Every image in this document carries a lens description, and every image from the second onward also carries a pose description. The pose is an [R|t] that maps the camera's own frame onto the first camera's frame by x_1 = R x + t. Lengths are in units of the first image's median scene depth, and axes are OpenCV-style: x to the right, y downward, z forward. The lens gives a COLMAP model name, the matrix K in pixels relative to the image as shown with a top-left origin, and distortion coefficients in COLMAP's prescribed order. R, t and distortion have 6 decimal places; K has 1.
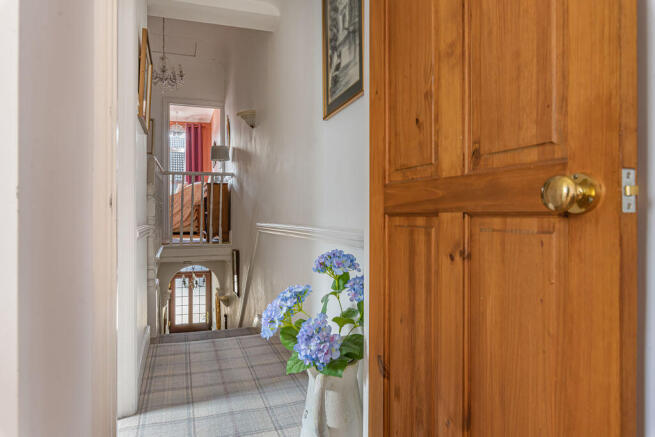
lens RADIAL K [[416.6, 0, 328.0], [0, 416.6, 218.1], [0, 0, 1]] dist [0.004968, 0.000371]
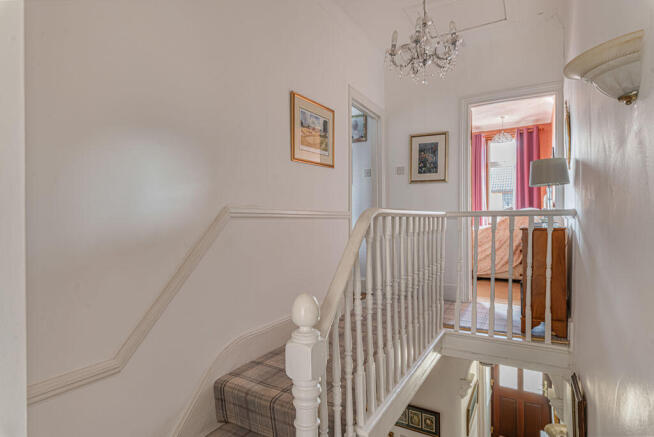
lens RADIAL K [[355.6, 0, 327.4], [0, 355.6, 220.4], [0, 0, 1]] dist [0.022768, 0.000281]
pose [[0.646281, 0.004160, -0.763088, -0.085909], [-0.001509, 0.999990, 0.004174, -0.093901], [0.763098, -0.001547, 0.646281, 0.469149]]
